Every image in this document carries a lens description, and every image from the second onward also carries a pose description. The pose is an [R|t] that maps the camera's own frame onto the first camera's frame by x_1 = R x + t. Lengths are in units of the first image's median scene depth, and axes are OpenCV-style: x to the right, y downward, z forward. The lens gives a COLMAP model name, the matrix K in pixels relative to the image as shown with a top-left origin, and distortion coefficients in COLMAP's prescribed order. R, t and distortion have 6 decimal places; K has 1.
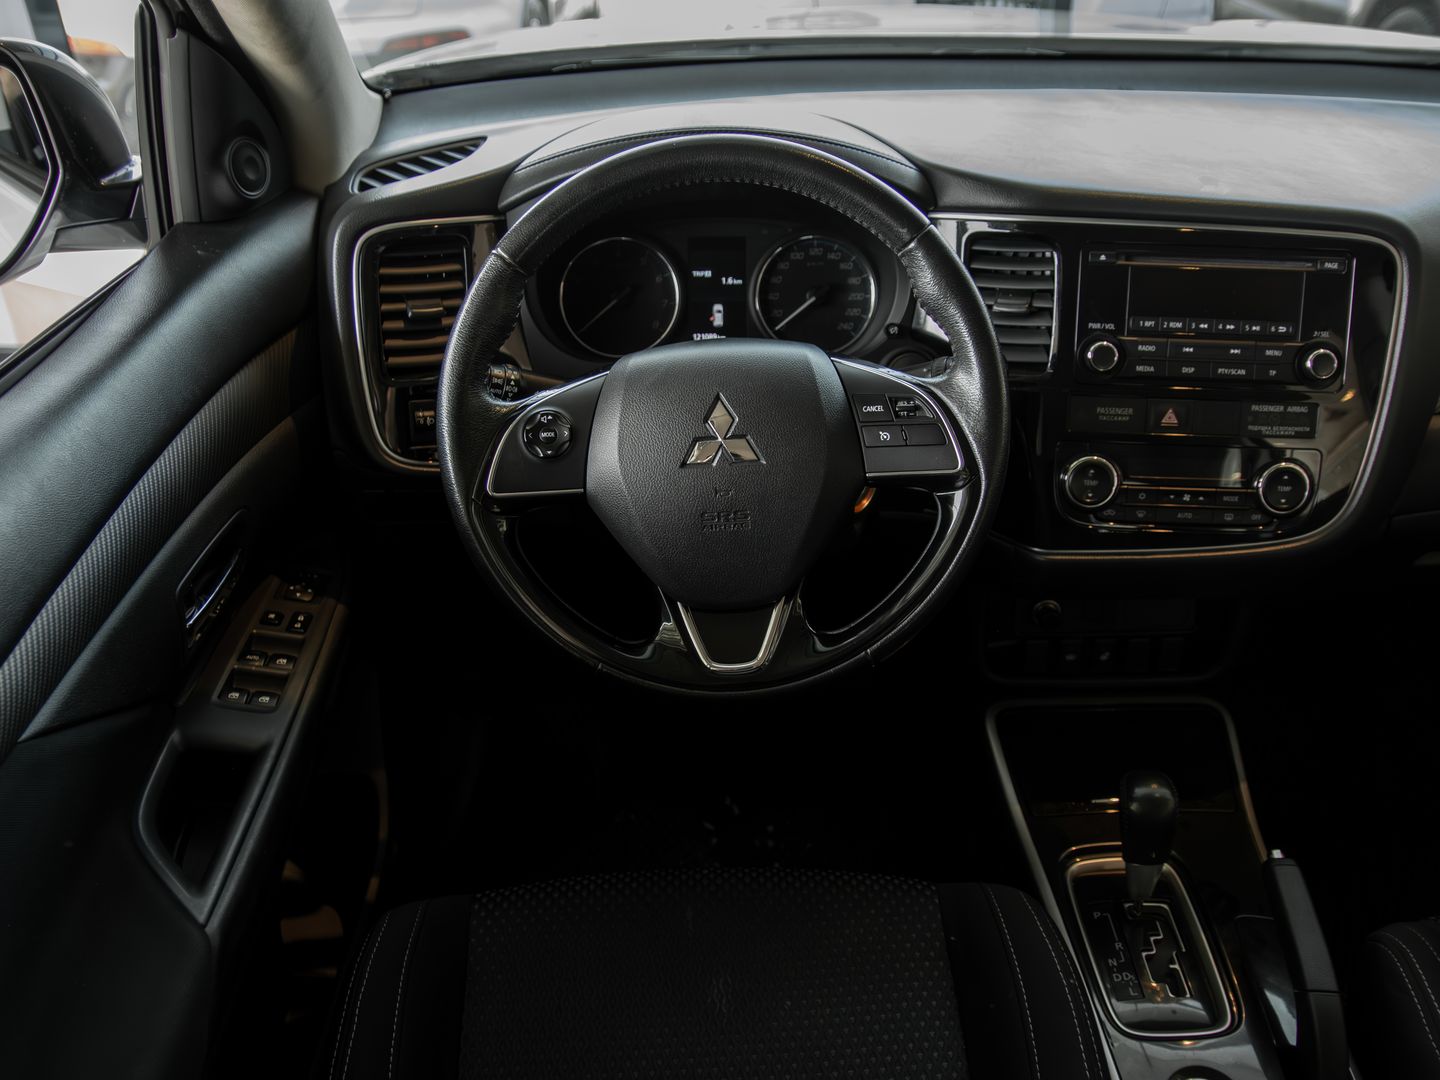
lens RADIAL K [[1248.1, 0, 717.7], [0, 1248.1, 546.7], [0, 0, 1]] dist [-0.114567, 0.067998]
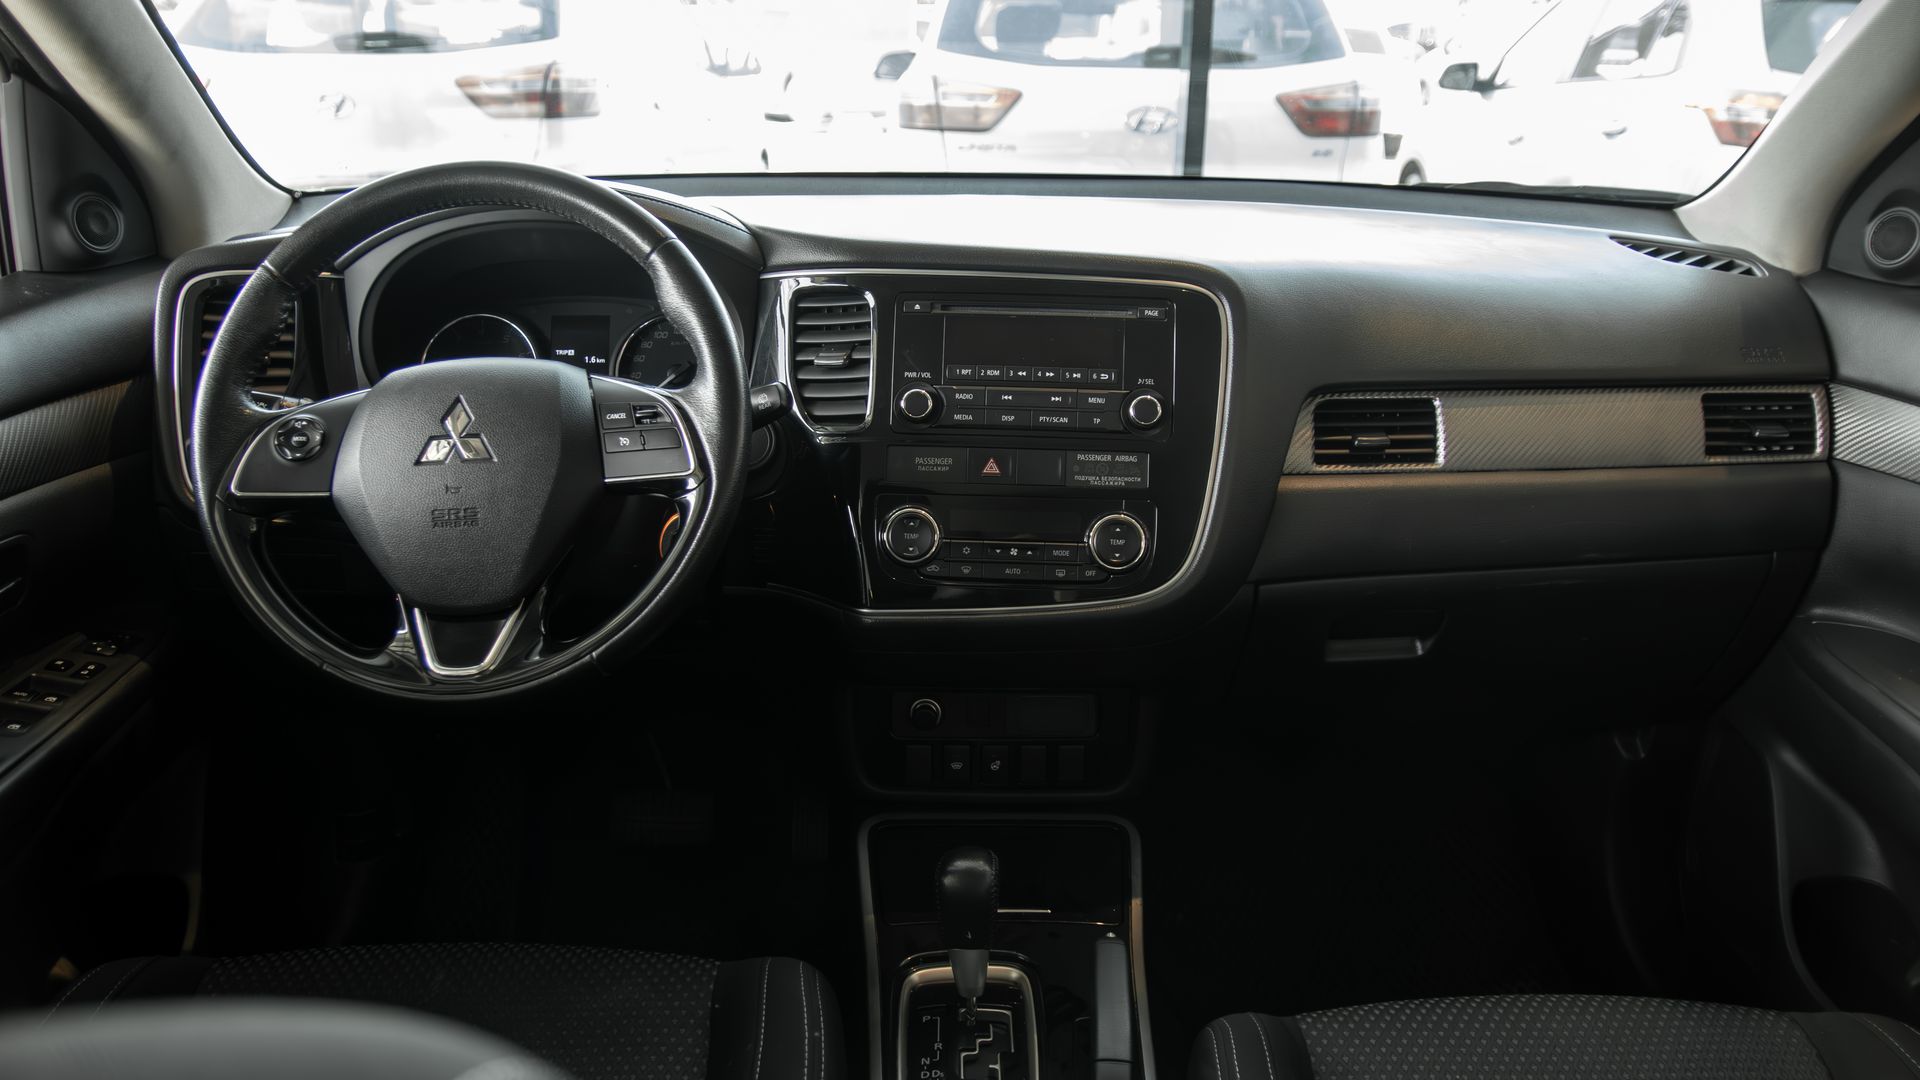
lens RADIAL K [[1487.4, 0, 956.8], [0, 1487.4, 542.8], [0, 0, 1]] dist [-0.118035, 0.069491]
pose [[0.999876, 0.013687, 0.007805, 0.337294], [-0.011484, 0.972228, -0.233754, 0.227059], [-0.010788, 0.233636, 0.972264, -0.116606]]
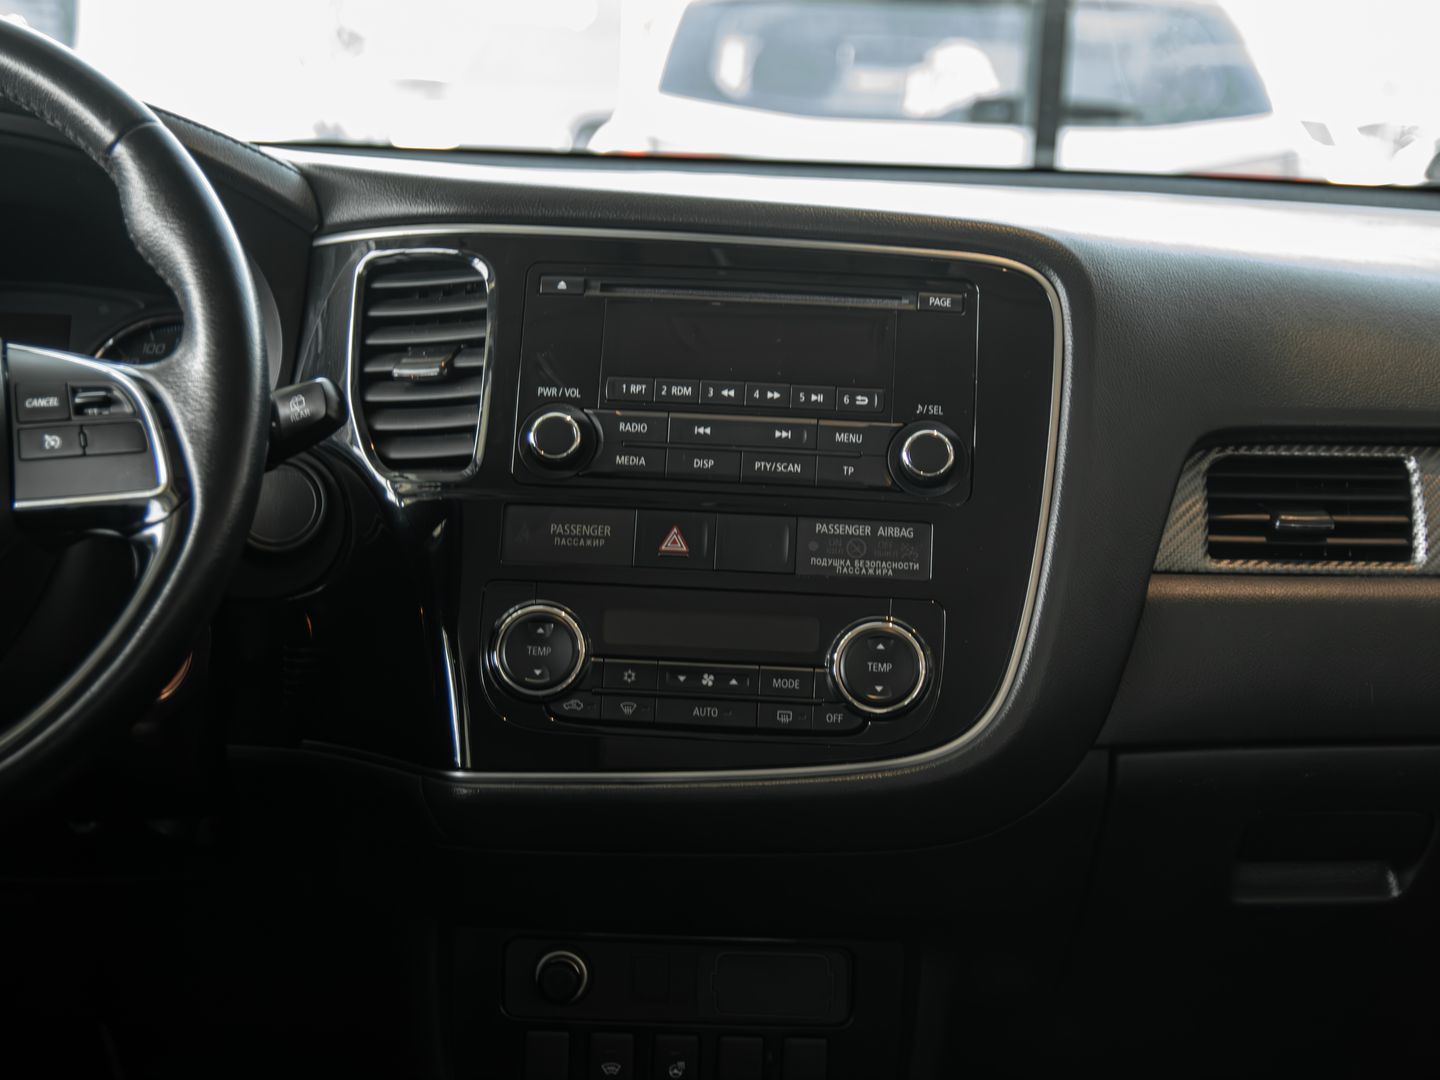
lens RADIAL K [[2264.9, 0, 712.2], [0, 2264.9, 551.6], [0, 0, 1]] dist [0.037238, 0.000000]
pose [[0.999115, 0.038761, 0.016326, 0.373643], [-0.029665, 0.924605, -0.379769, 0.312840], [-0.029815, 0.378949, 0.924937, 0.003038]]
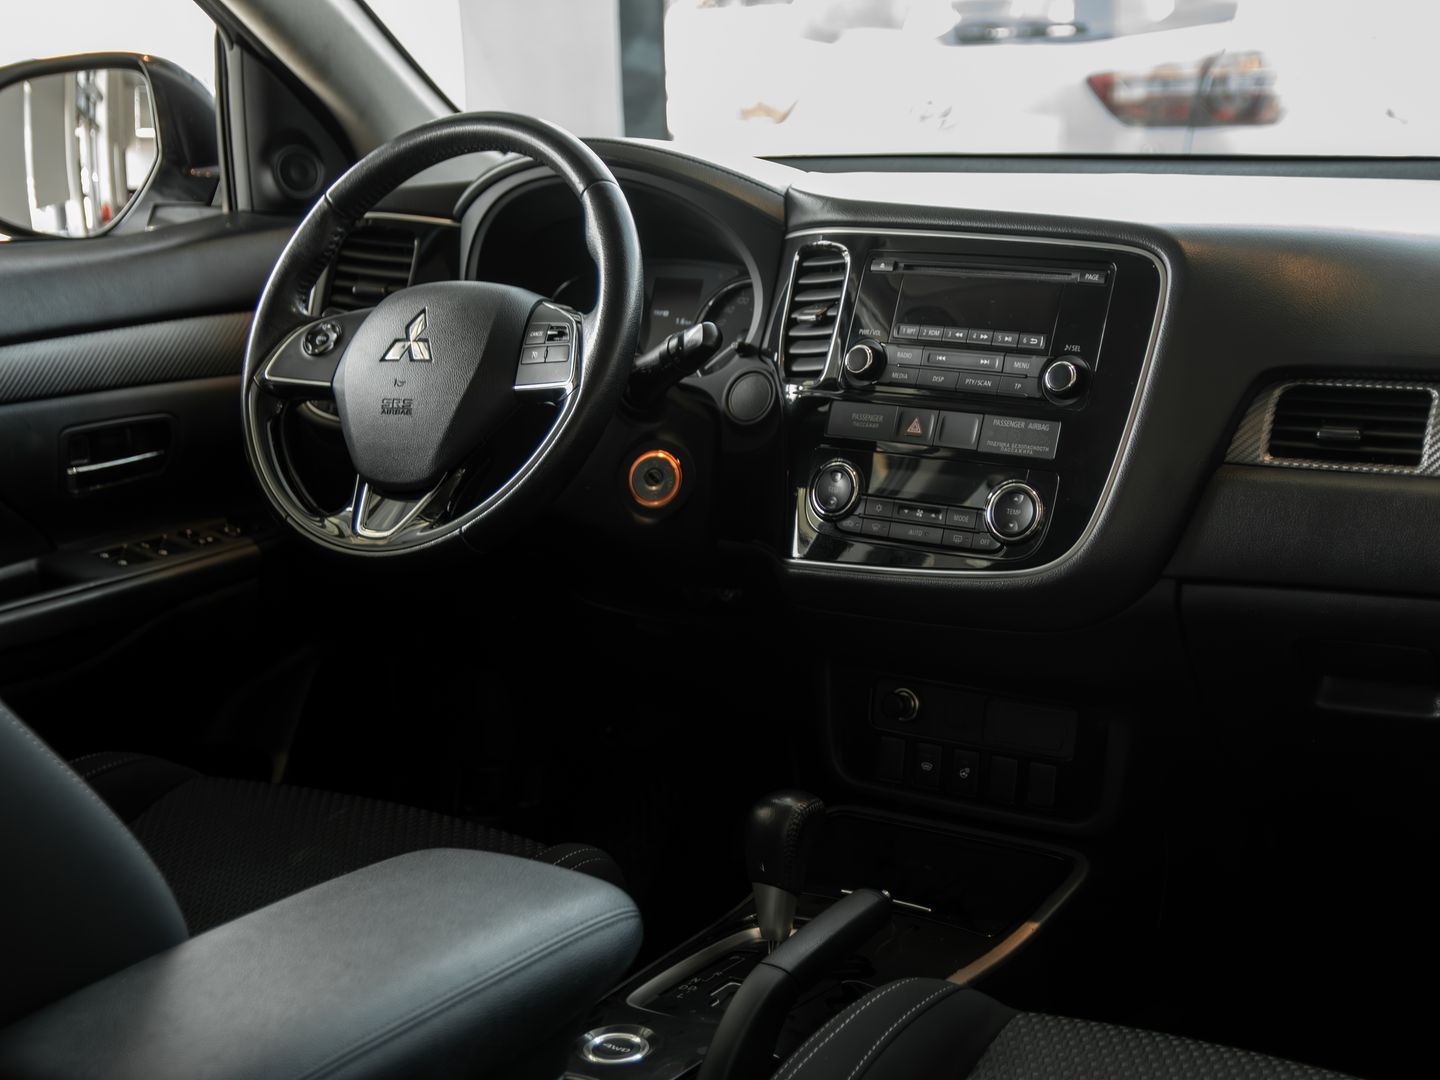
lens RADIAL K [[2258.5, 0, 709.4], [0, 2258.5, 547.0], [0, 0, 1]] dist [0.042129, 0.000000]
pose [[0.824836, 0.111872, -0.554193, 1.223331], [-0.291175, 0.924290, -0.246790, 0.458258], [0.484626, 0.364929, 0.794962, -0.422502]]
